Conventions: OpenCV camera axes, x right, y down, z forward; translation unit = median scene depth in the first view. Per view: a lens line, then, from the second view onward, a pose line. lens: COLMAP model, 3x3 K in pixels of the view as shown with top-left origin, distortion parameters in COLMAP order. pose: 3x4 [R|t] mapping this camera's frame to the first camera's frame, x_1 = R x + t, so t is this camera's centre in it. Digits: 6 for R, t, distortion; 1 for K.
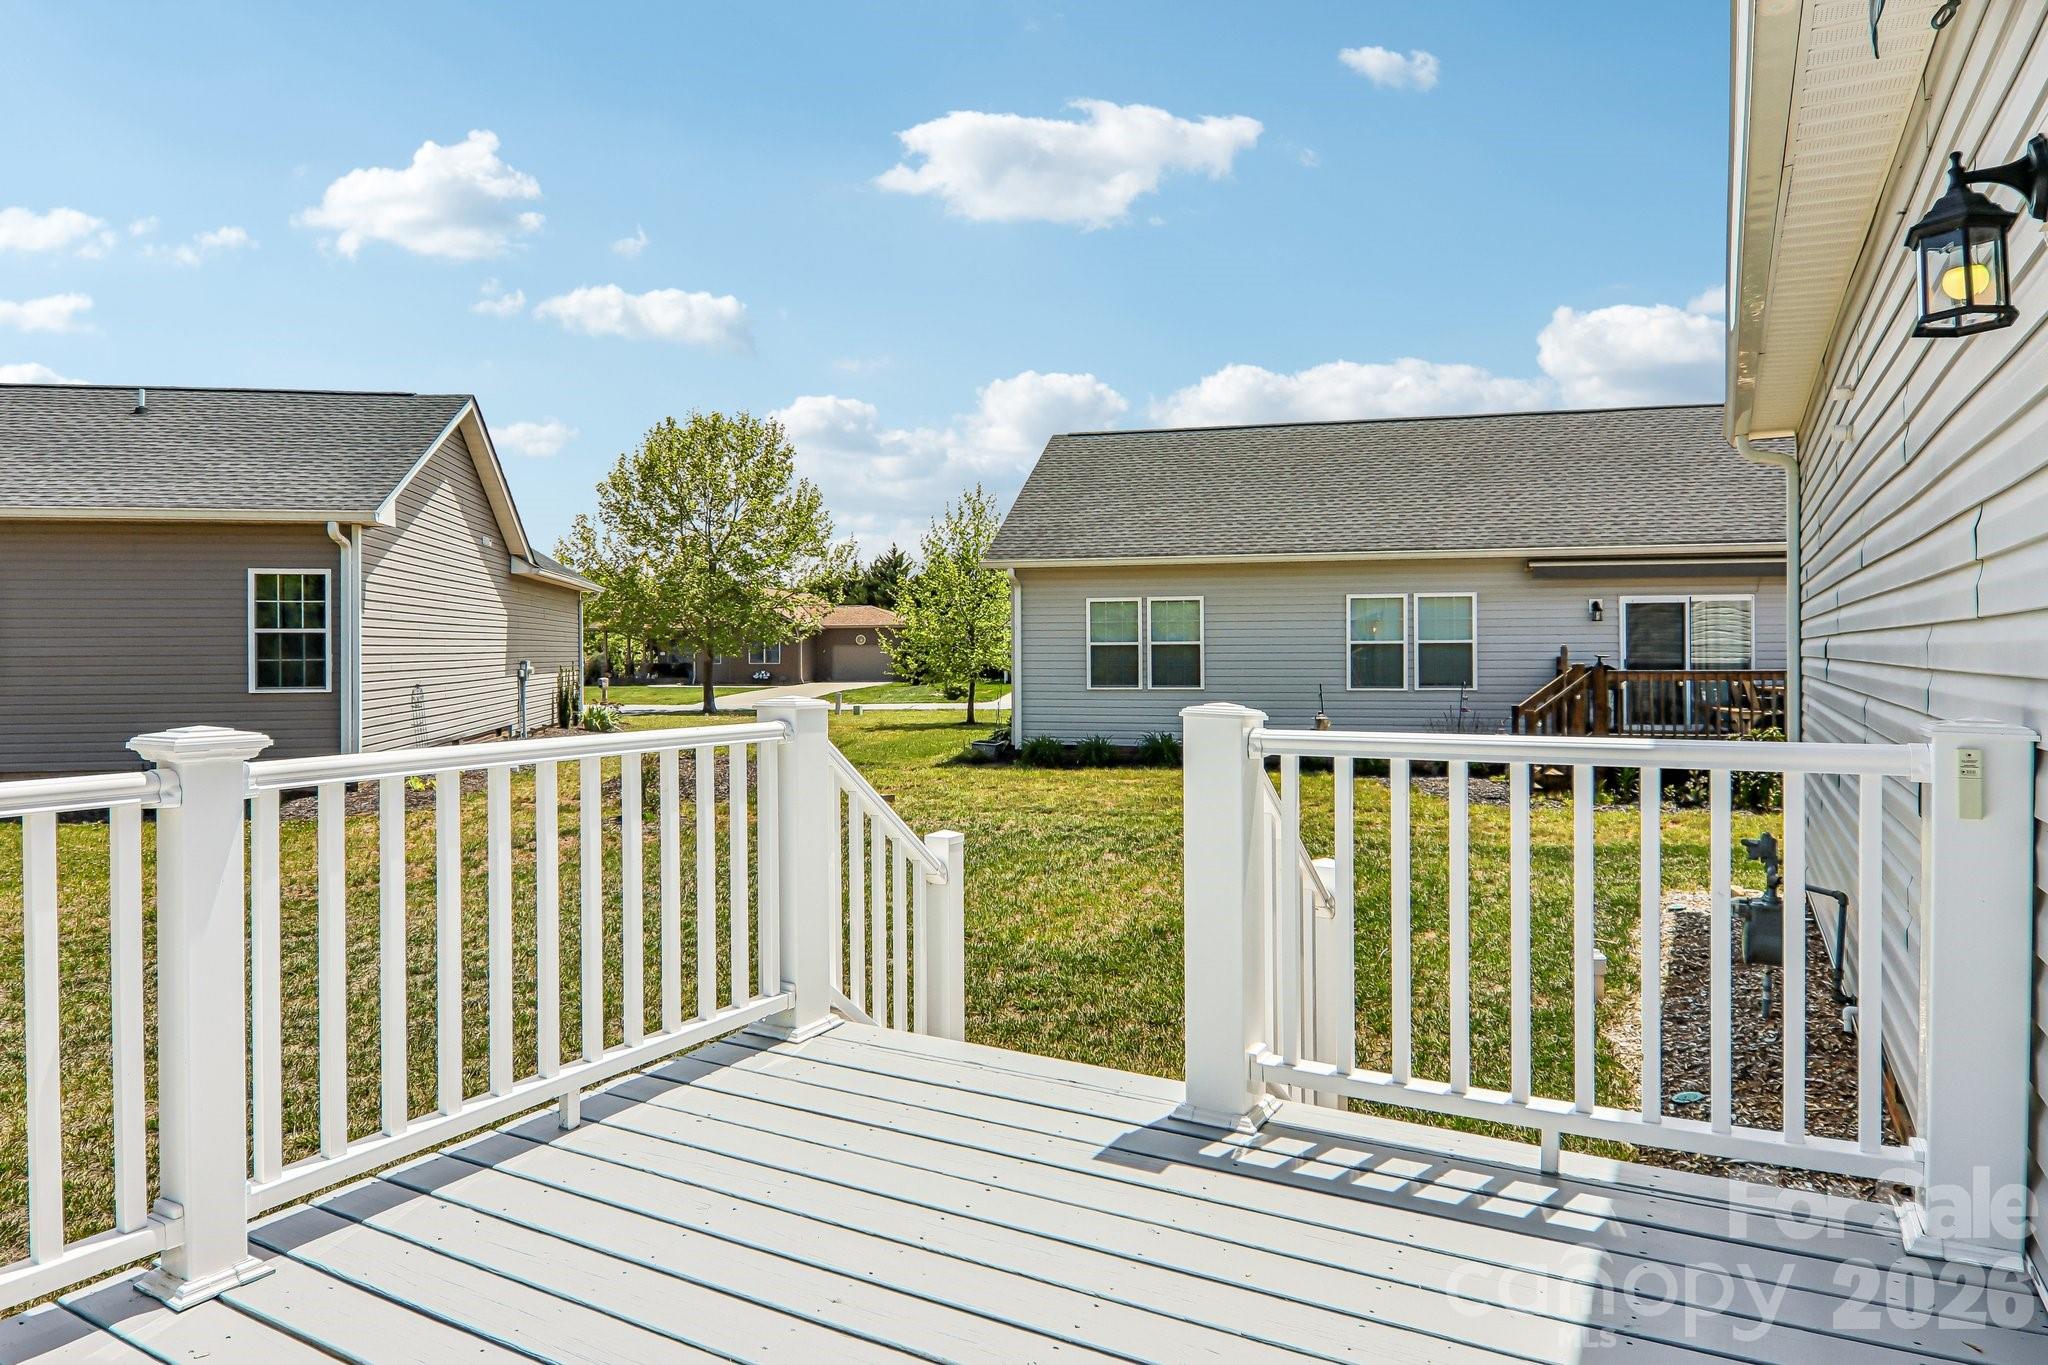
lens RADIAL K [[1195.0, 0, 1026.9], [0, 1195.0, 651.9], [0, 0, 1]] dist [-0.004992, -0.004583]
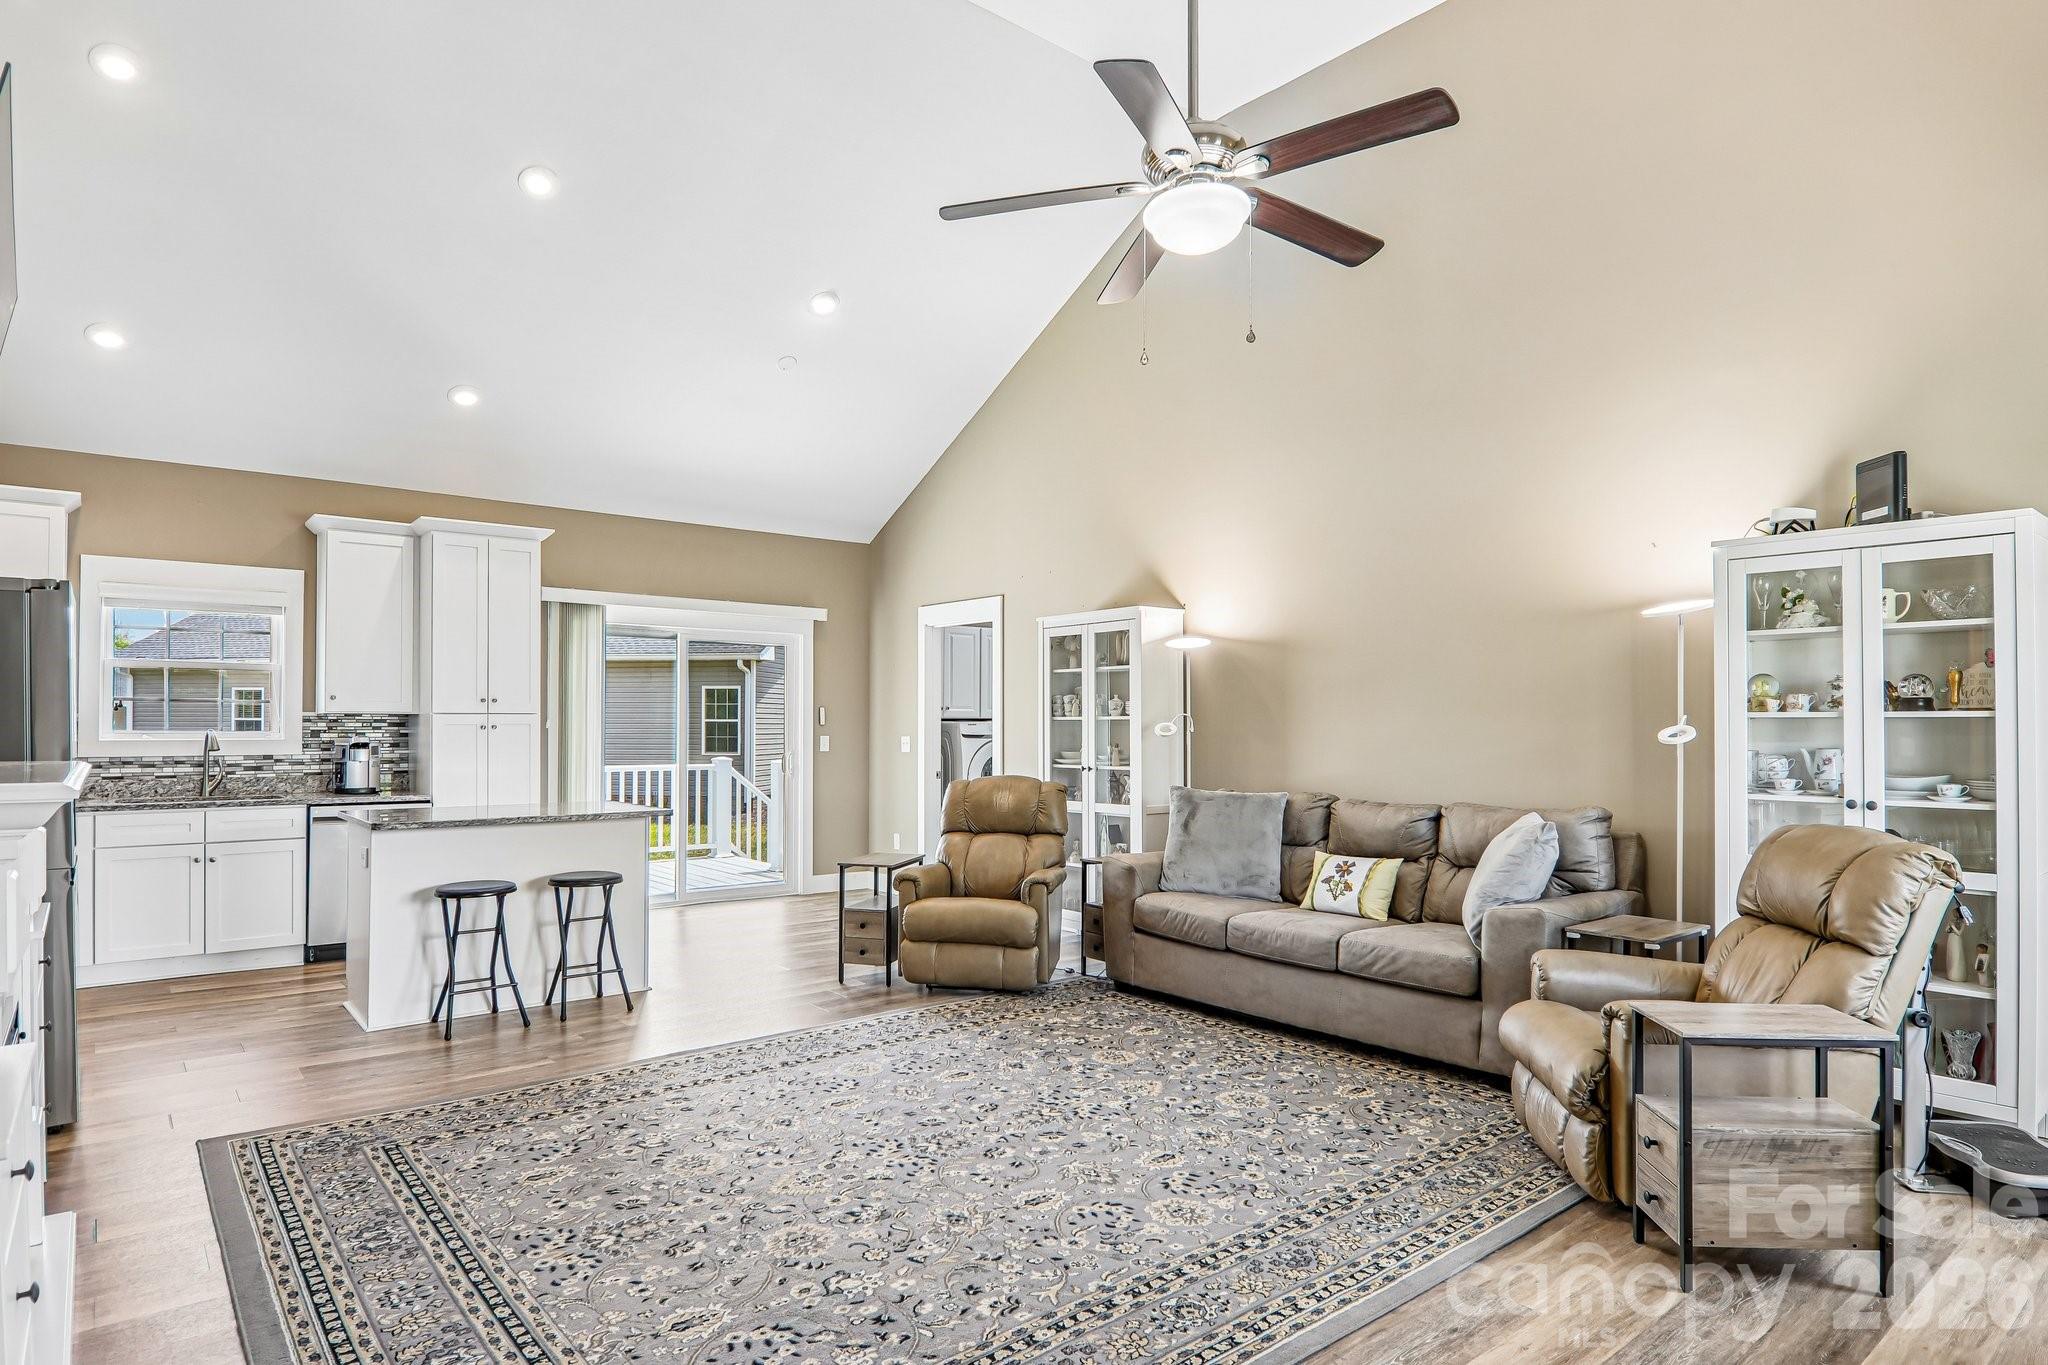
lens RADIAL K [[1147.1, 0, 1011.0], [0, 1147.1, 710.9], [0, 0, 1]] dist [0.001274, -0.020423]
pose [[0.921135, 0.002194, -0.389237, 0.399103], [-0.007188, 0.999909, -0.011375, -0.013755], [0.389177, 0.013275, 0.921067, -0.366688]]
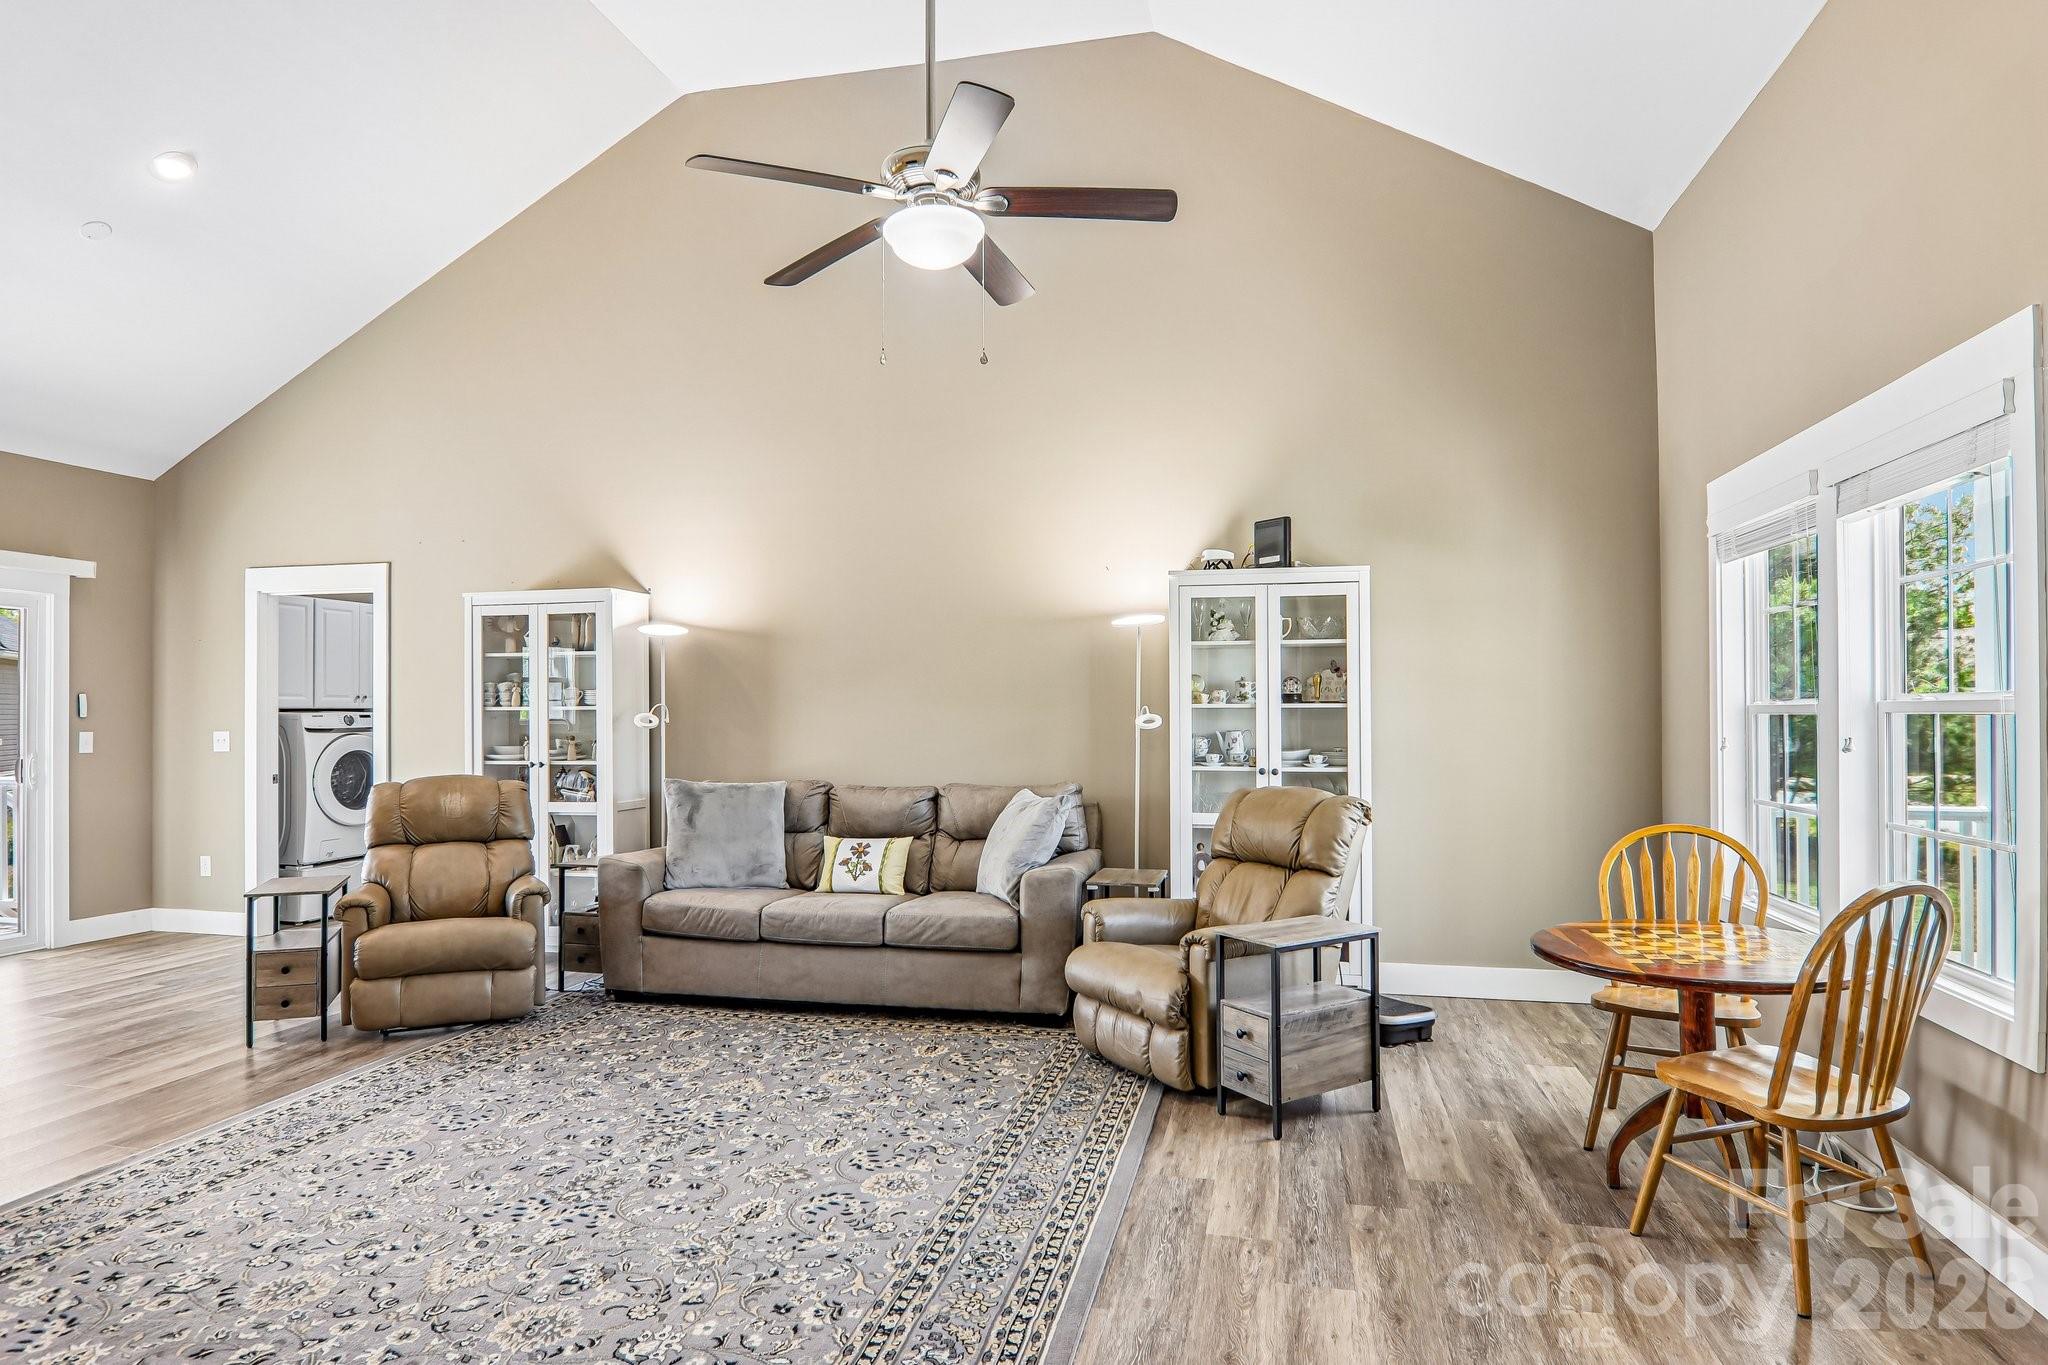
lens RADIAL K [[1152.0, 0, 1034.3], [0, 1152.0, 702.9], [0, 0, 1]] dist [0.007462, -0.023545]
pose [[0.964612, 0.005444, 0.263618, 0.322267], [-0.002258, 0.999921, -0.012385, -0.013591], [-0.263664, 0.011351, 0.964548, -0.378373]]
